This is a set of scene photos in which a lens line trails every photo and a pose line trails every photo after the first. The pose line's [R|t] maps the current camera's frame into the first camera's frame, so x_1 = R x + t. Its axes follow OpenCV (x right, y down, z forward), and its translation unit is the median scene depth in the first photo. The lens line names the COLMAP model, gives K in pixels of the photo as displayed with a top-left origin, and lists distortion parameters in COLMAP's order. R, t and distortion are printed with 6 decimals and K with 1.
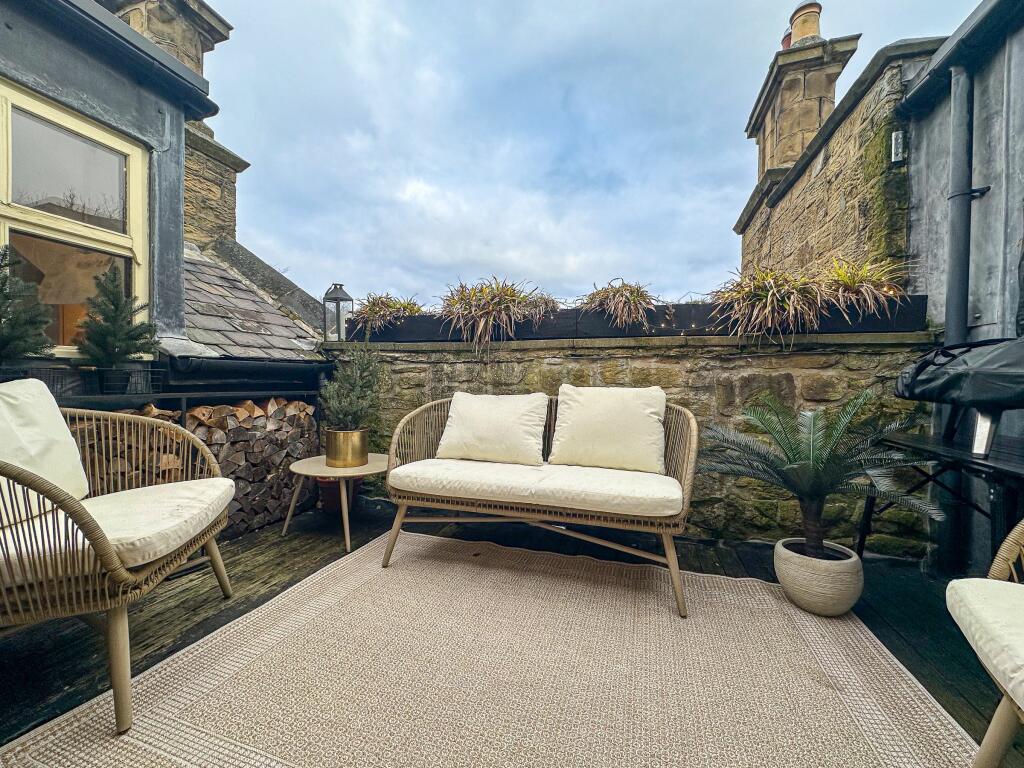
lens RADIAL K [[417.5, 0, 514.9], [0, 417.5, 386.4], [0, 0, 1]] dist [-0.001176, -0.000498]
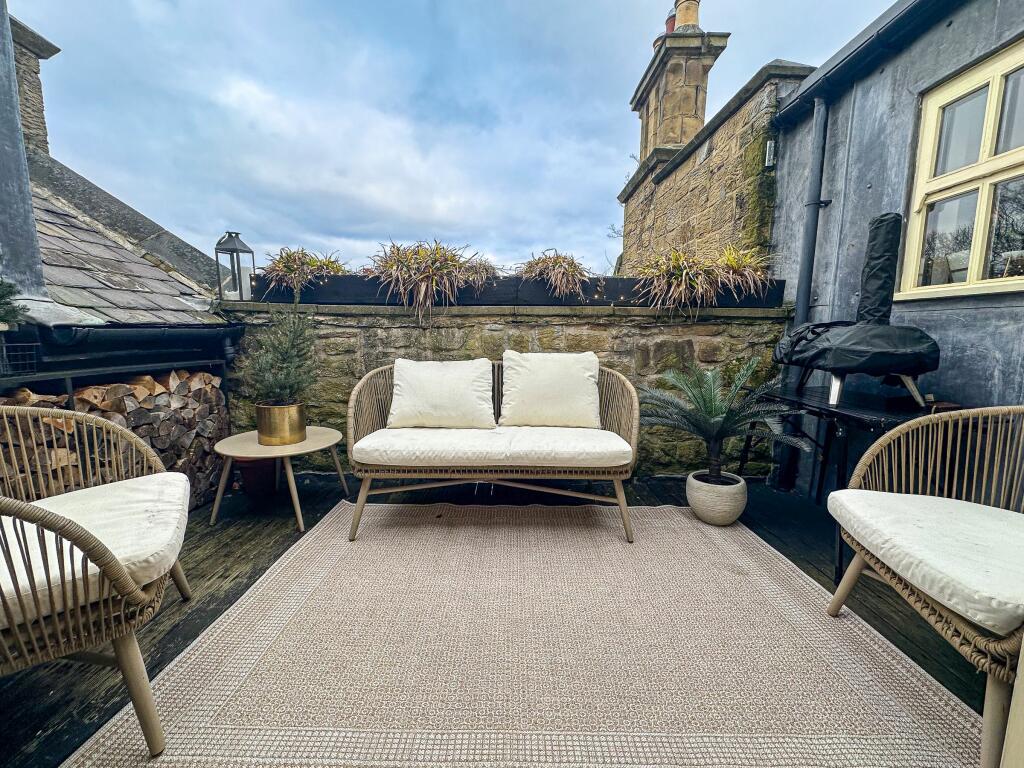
lens RADIAL K [[417.5, 0, 516.8], [0, 417.5, 386.5], [0, 0, 1]] dist [-0.001176, -0.000498]
pose [[0.952170, -0.041479, 0.302742, -0.204739], [0.005435, 0.992886, 0.118942, -0.043676], [-0.305522, -0.111607, 0.945622, -0.016122]]
